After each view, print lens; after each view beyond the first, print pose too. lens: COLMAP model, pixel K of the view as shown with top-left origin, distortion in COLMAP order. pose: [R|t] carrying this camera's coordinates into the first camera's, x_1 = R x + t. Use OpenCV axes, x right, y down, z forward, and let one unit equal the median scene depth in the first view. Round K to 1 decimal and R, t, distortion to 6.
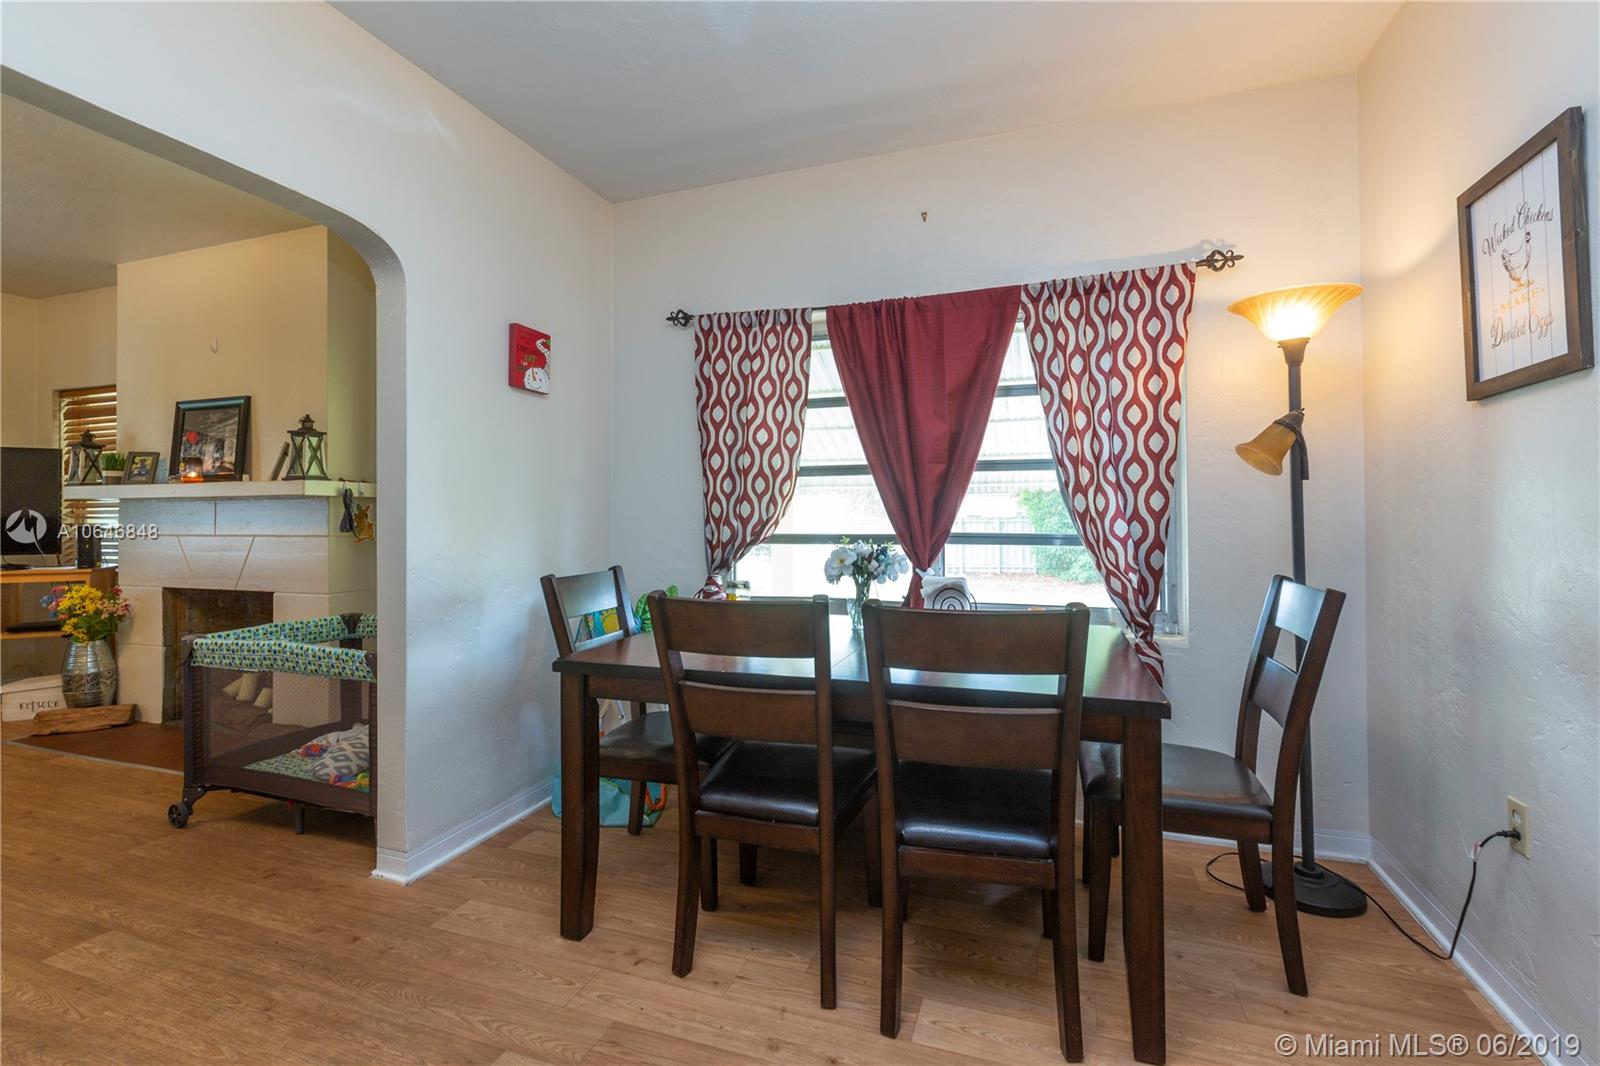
lens RADIAL K [[715.3, 0, 798.9], [0, 715.3, 509.2], [0, 0, 1]] dist [0.000360, 0.000013]
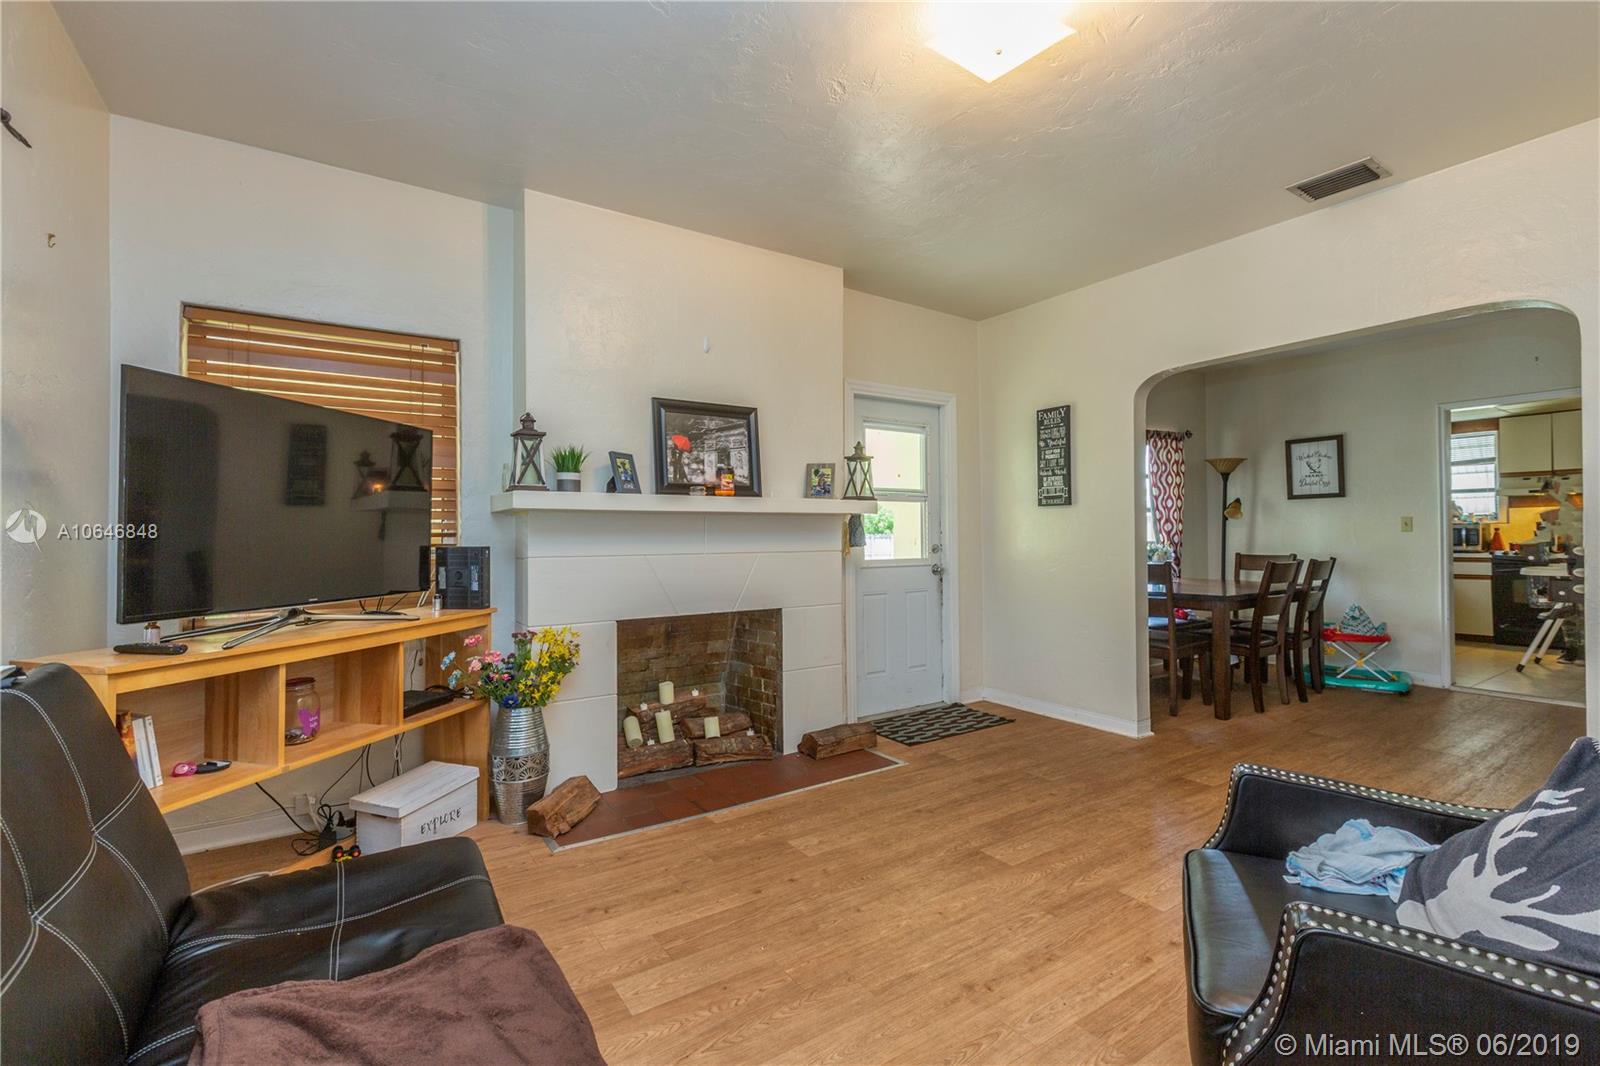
lens RADIAL K [[710.6, 0, 800.0], [0, 710.6, 533.0], [0, 0, 1]] dist [0.000863, 0.000014]
pose [[0.599229, 0.003842, 0.800569, -1.638202], [-0.004735, 0.999988, -0.001255, 0.011786], [-0.800564, -0.003039, 0.599240, 0.412826]]
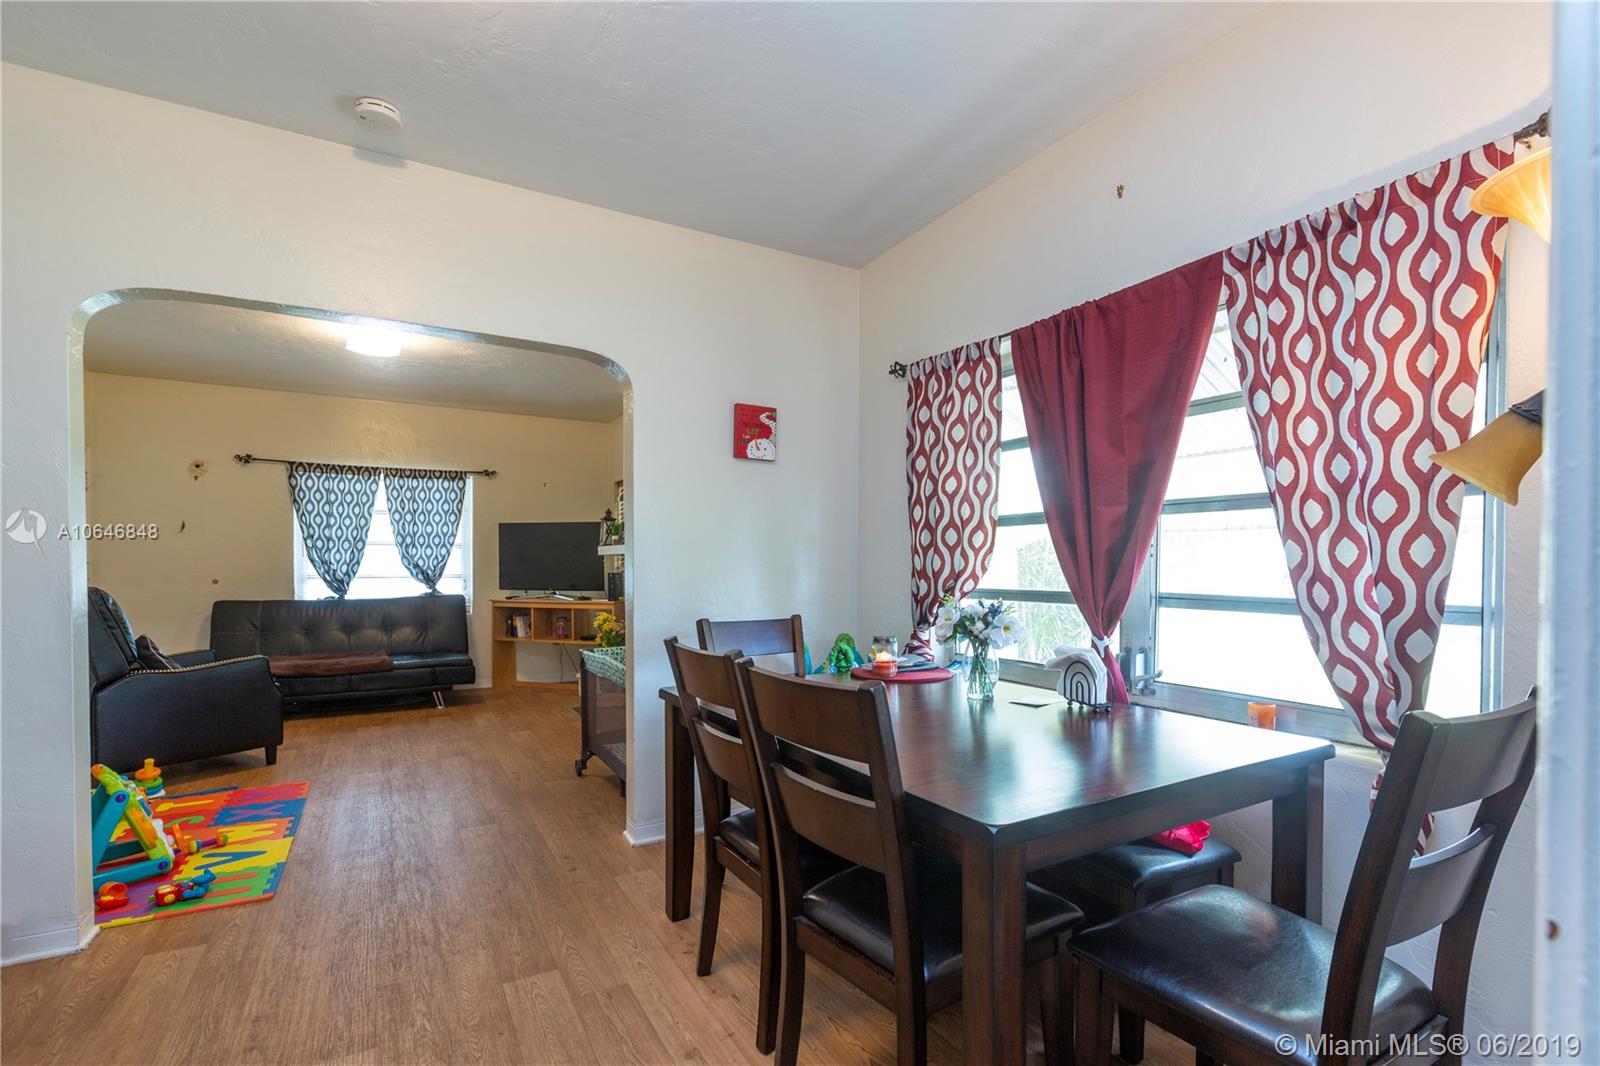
lens RADIAL K [[729.4, 0, 805.3], [0, 729.4, 579.9], [0, 0, 1]] dist [-0.000570, -0.000554]
pose [[0.757513, 0.016648, -0.652607, 0.367193], [0.002080, 0.999608, 0.027914, -0.003534], [0.652816, -0.022503, 0.757182, 0.127888]]
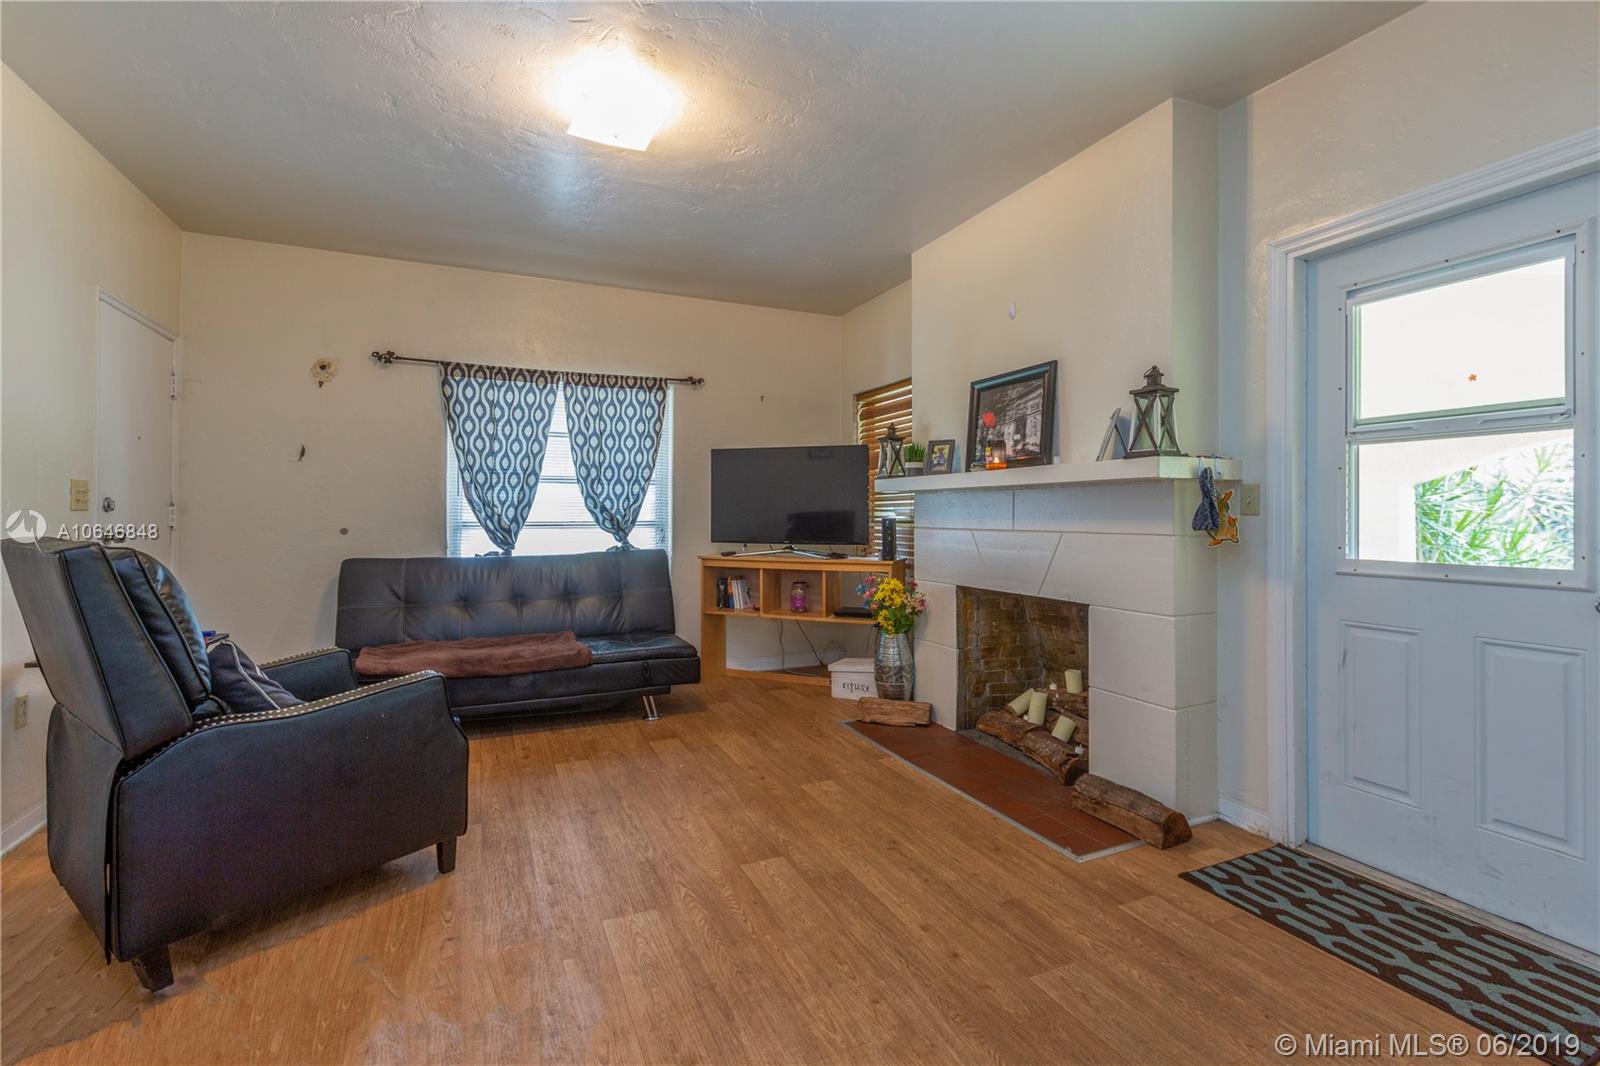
lens RADIAL K [[715.3, 0, 798.9], [0, 715.3, 509.2], [0, 0, 1]] dist [0.000360, 0.000013]
pose [[0.689923, 0.000012, -0.723883, -0.417078], [0.003791, 0.999986, 0.003630, 0.007398], [0.723873, -0.005248, 0.689914, 0.247661]]
